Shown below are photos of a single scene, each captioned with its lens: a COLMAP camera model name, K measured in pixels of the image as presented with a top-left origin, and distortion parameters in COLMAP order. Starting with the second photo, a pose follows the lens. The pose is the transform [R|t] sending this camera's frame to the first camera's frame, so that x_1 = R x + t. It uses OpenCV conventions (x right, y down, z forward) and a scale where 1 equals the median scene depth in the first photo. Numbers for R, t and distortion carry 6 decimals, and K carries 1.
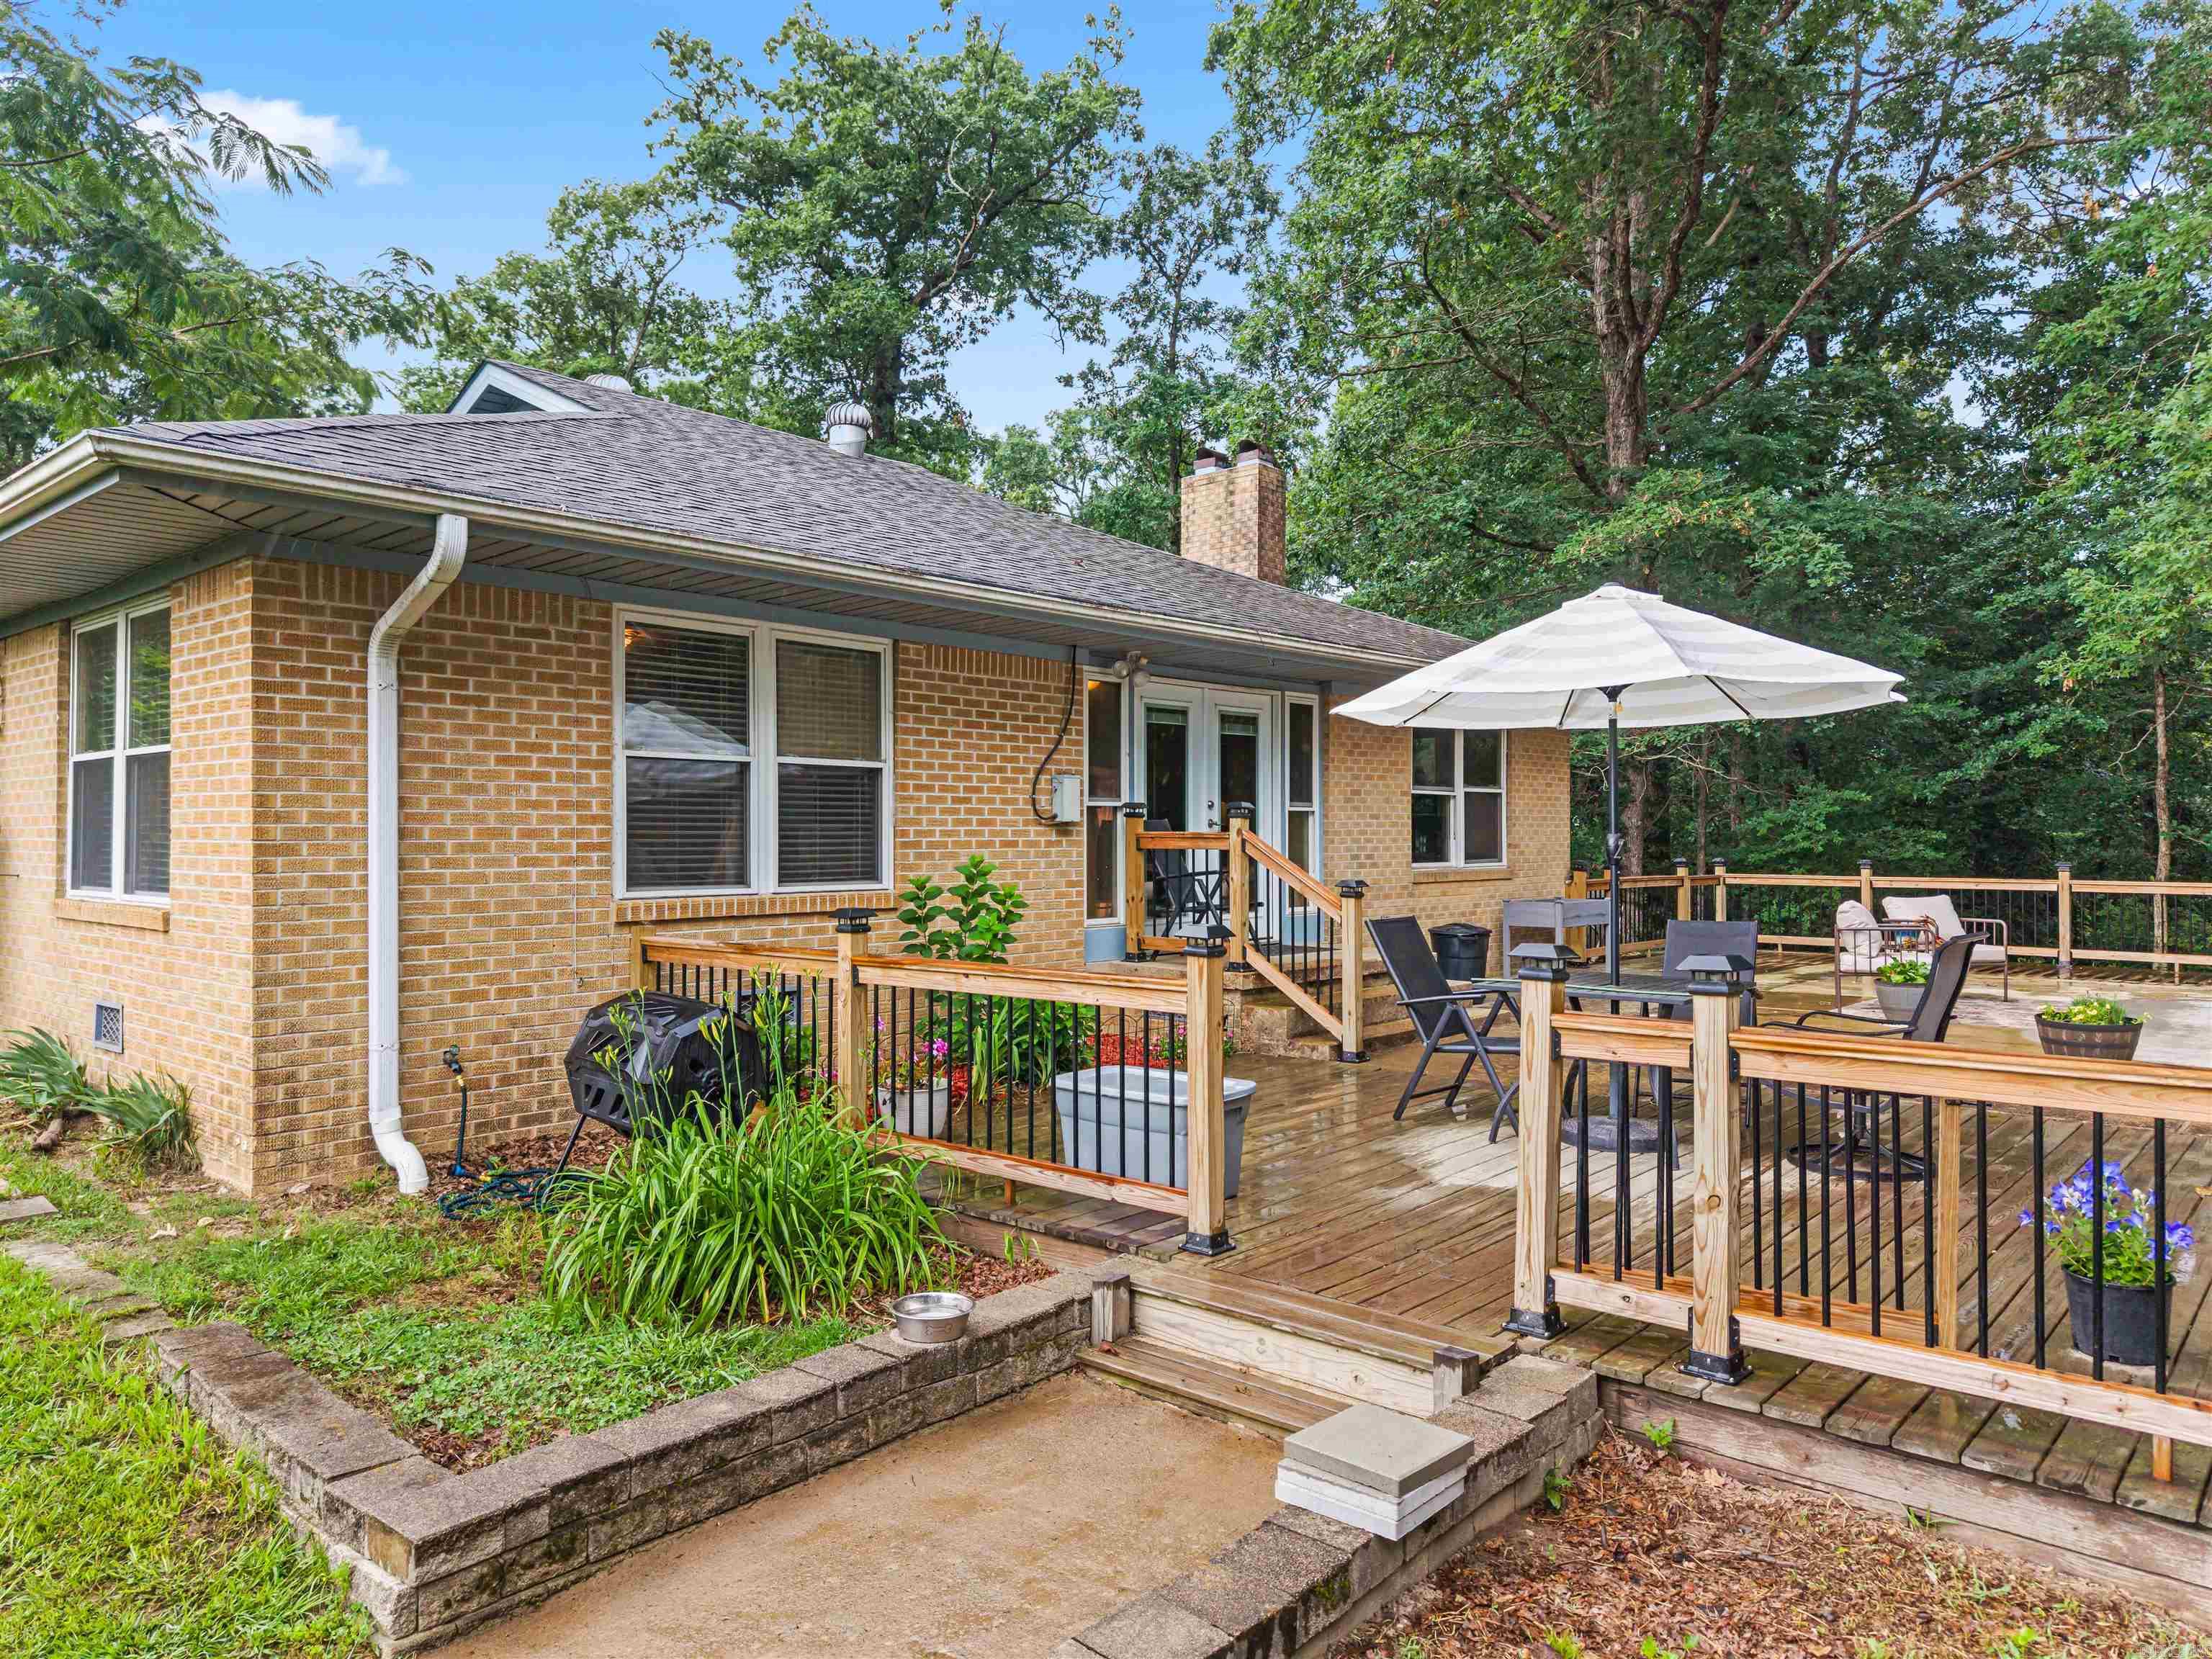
lens RADIAL K [[1487.3, 0, 1105.5], [0, 1487.3, 834.0], [0, 0, 1]] dist [0.043358, -0.026138]
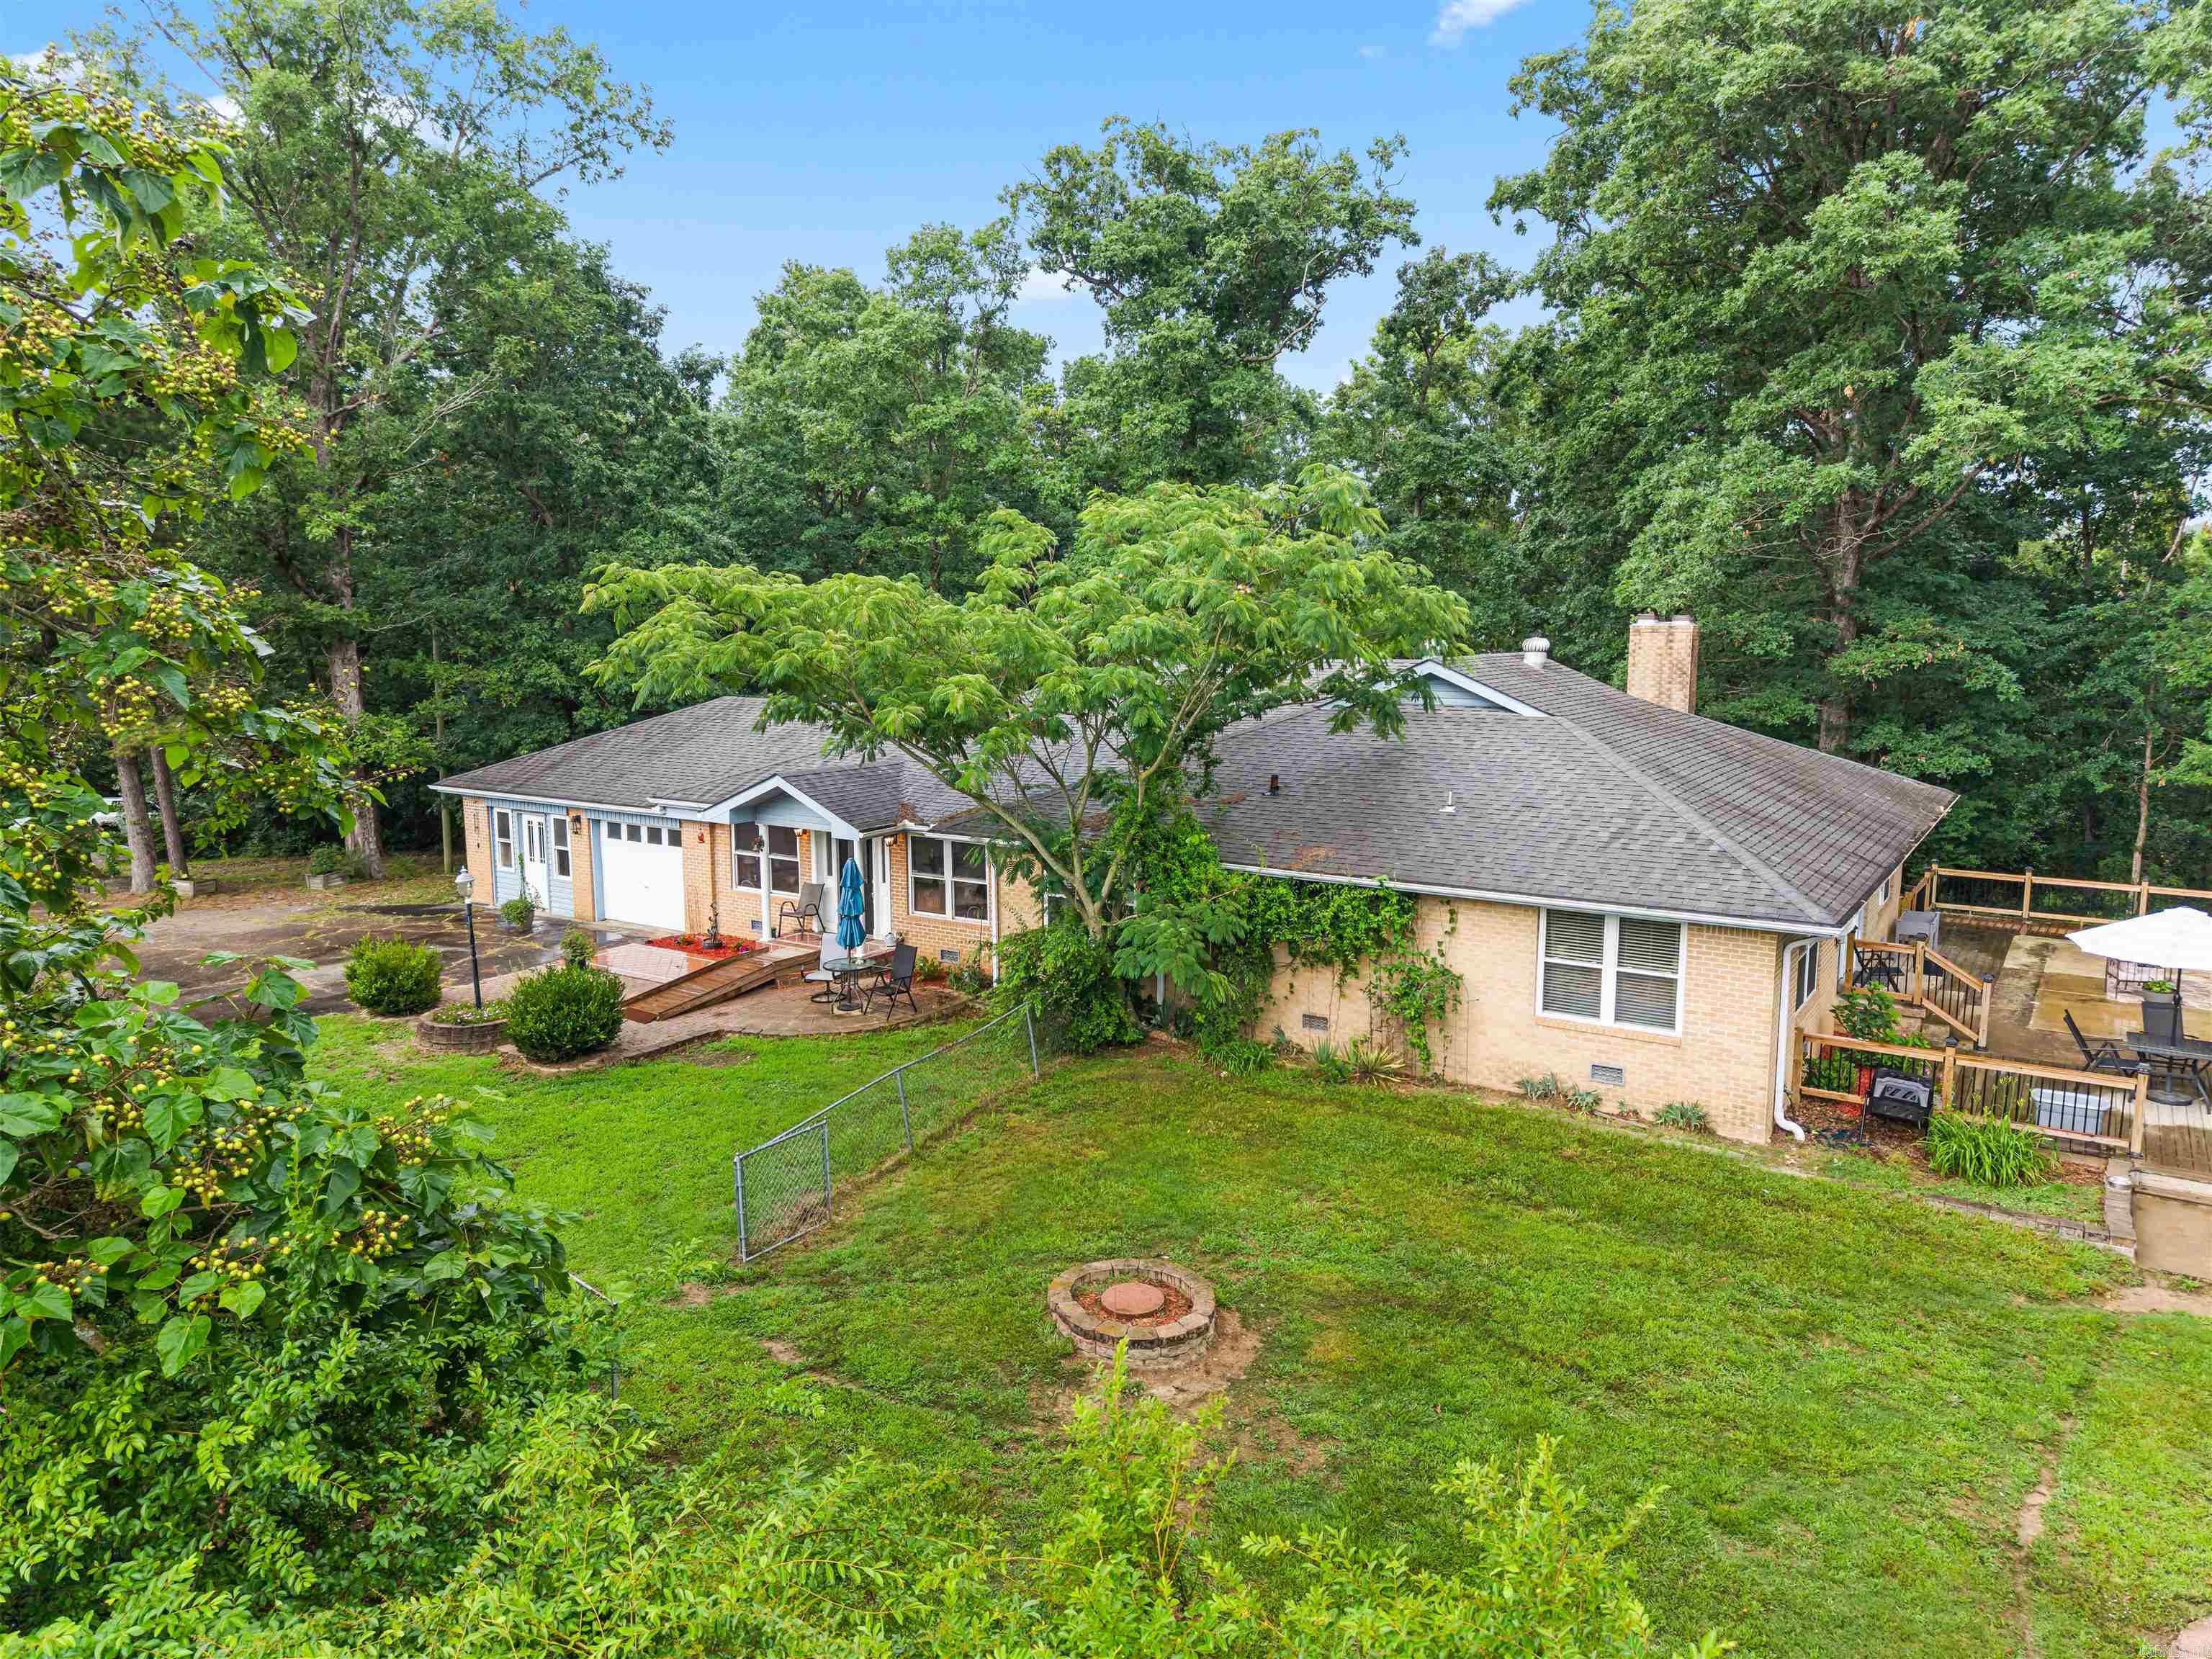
lens RADIAL K [[1487.3, 0, 1113.3], [0, 1487.3, 833.7], [0, 0, 1]] dist [0.043358, -0.026138]
pose [[0.990436, -0.021952, 0.136213, -1.628548], [0.001777, 0.989209, 0.146502, -0.578716], [-0.137959, -0.144859, 0.979787, -1.171908]]
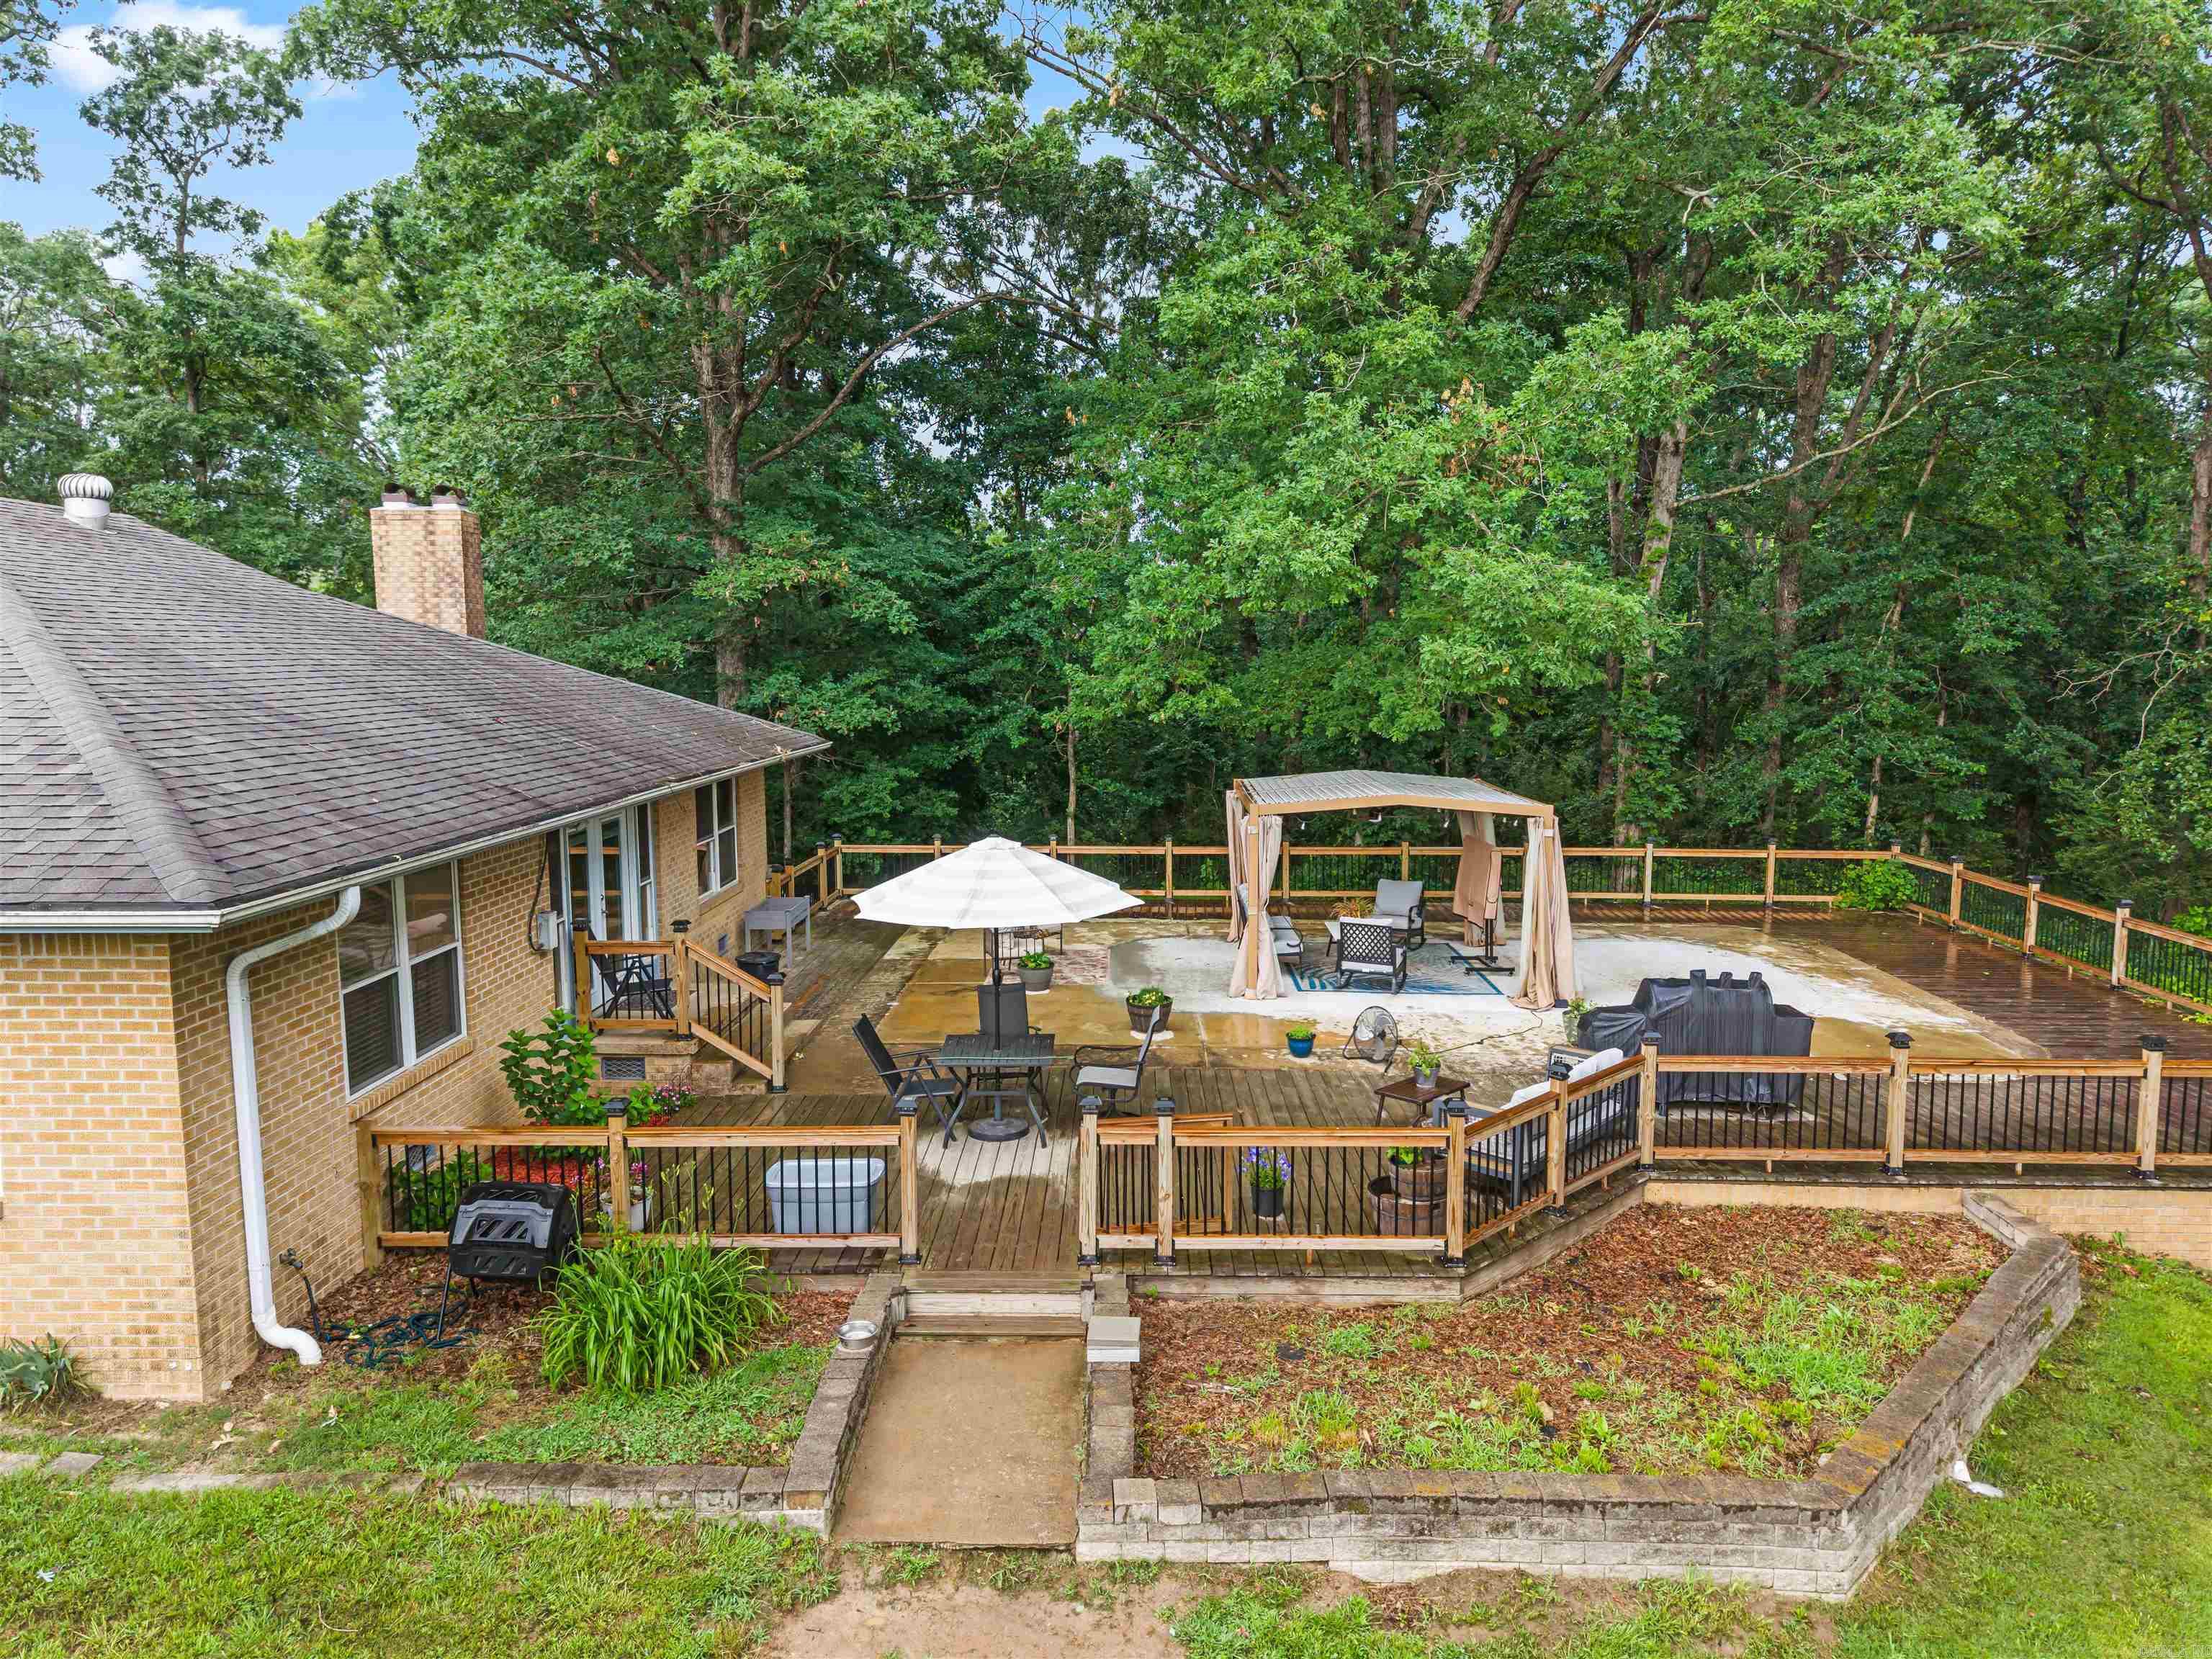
lens RADIAL K [[1487.3, 0, 1111.8], [0, 1487.3, 833.0], [0, 0, 1]] dist [0.043358, -0.026138]
pose [[0.759198, -0.077133, 0.646273, -0.579721], [0.001750, 0.993191, 0.116482, -0.306997], [-0.650857, -0.087302, 0.754164, -0.362930]]
